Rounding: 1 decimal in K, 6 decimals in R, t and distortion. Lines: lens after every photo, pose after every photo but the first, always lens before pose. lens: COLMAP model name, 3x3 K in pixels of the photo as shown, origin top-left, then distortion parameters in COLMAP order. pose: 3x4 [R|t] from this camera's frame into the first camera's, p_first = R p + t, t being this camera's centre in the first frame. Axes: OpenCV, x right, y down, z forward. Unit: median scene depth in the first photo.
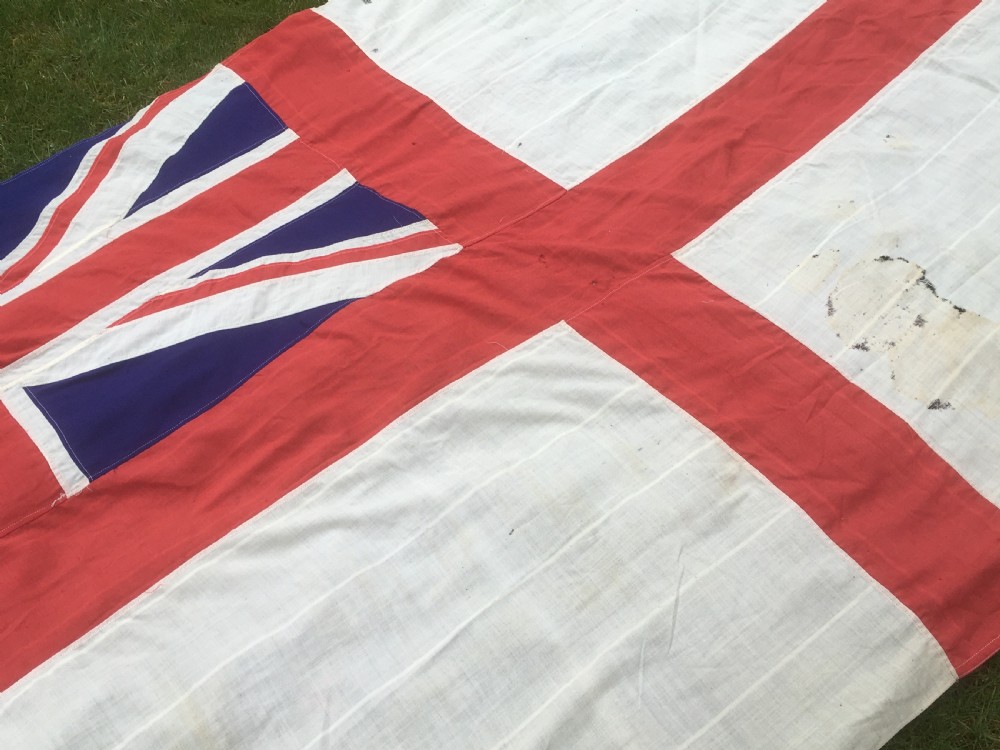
lens RADIAL K [[1018.1, 0, 496.2], [0, 1018.1, 373.1], [0, 0, 1]] dist [0.063014, -0.057009]
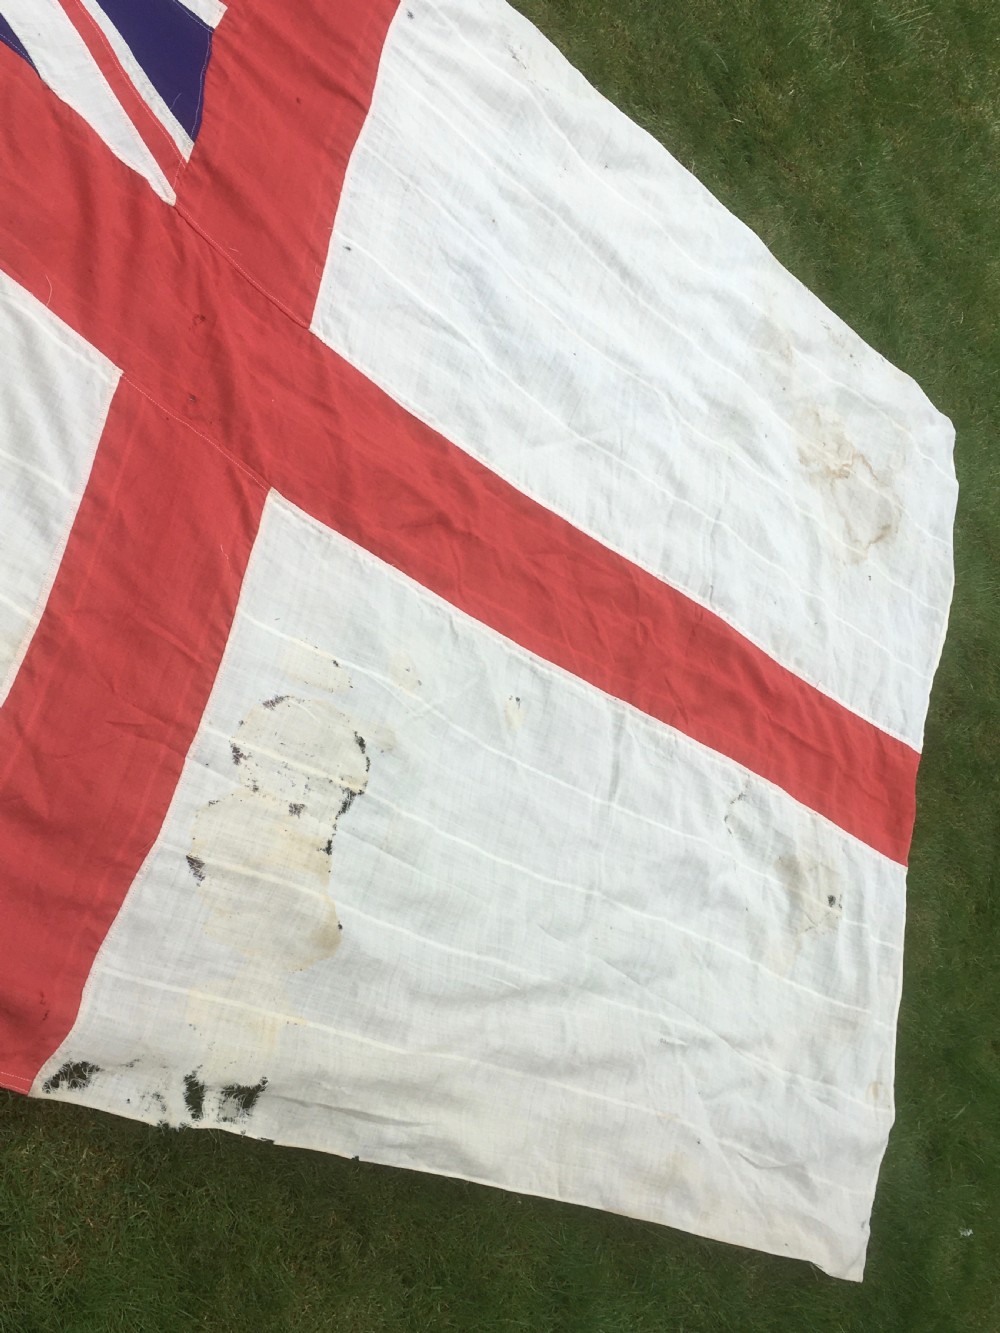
lens RADIAL K [[1357.2, 0, 498.8], [0, 1357.2, 663.4], [0, 0, 1]] dist [0.063014, -0.057009]
pose [[0.324907, 0.914650, 0.240523, 0.109381], [-0.916395, 0.367340, -0.159003, -0.066808], [-0.233786, -0.168752, 0.957532, -0.012749]]
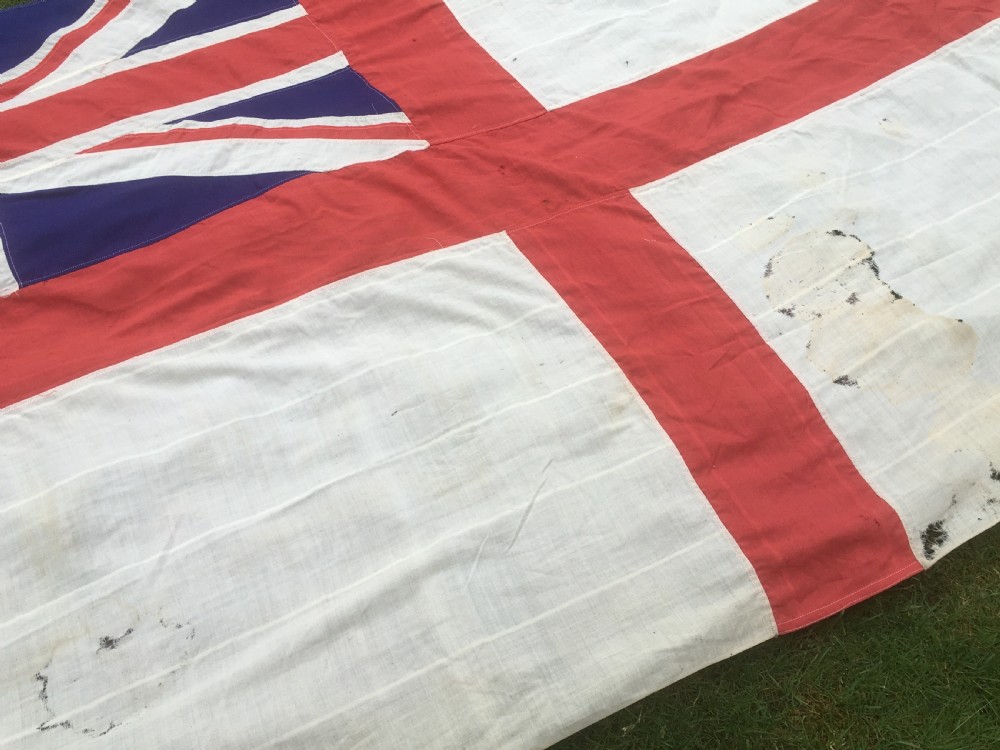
lens RADIAL K [[1018.1, 0, 496.2], [0, 1018.1, 373.1], [0, 0, 1]] dist [0.063014, -0.057009]
pose [[0.977060, 0.201954, -0.067593, 0.156127], [-0.199846, 0.979140, 0.036691, 0.051426], [0.073593, -0.022341, 0.997038, -0.011718]]
